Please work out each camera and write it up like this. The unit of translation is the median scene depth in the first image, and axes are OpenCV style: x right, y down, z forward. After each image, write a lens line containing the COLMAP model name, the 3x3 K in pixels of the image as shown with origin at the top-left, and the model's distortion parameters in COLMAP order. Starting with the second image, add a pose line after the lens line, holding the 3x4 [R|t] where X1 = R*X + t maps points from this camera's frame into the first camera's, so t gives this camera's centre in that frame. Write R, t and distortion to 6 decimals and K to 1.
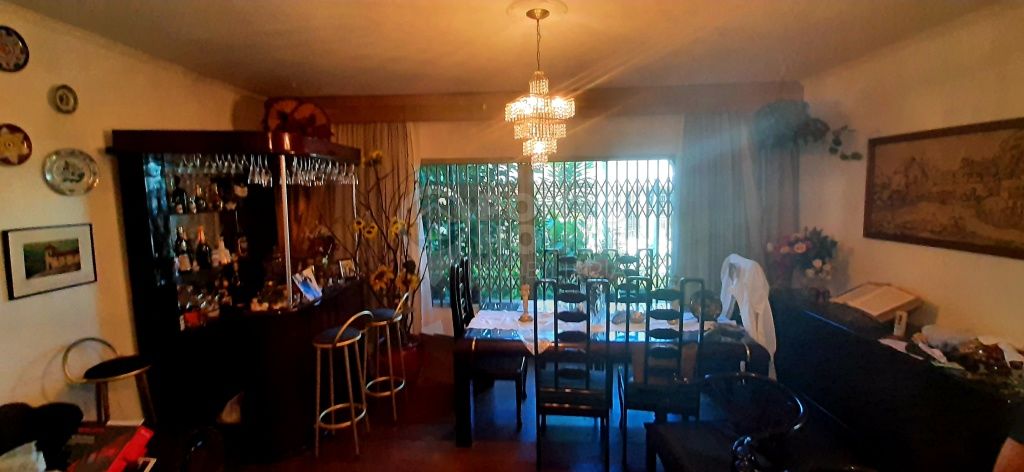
lens RADIAL K [[394.8, 0, 523.8], [0, 394.8, 236.2], [0, 0, 1]] dist [0.018415, -0.018762]
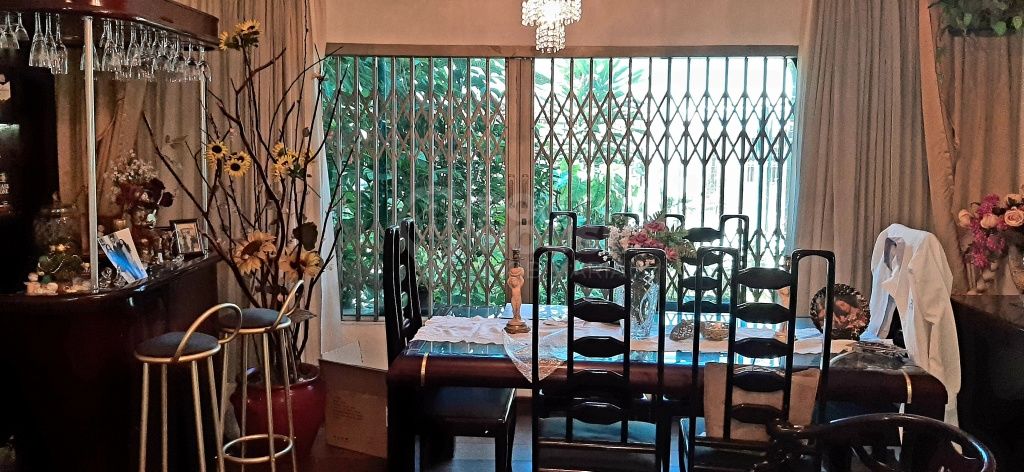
lens RADIAL K [[770.9, 0, 512.0], [0, 770.9, 236.0], [0, 0, 1]] dist [0.117776, -0.213263]
pose [[0.999694, 0.023284, 0.008364, -0.013313], [-0.023403, 0.999622, 0.014425, 0.065085], [-0.008025, -0.014617, 0.999861, -0.094829]]
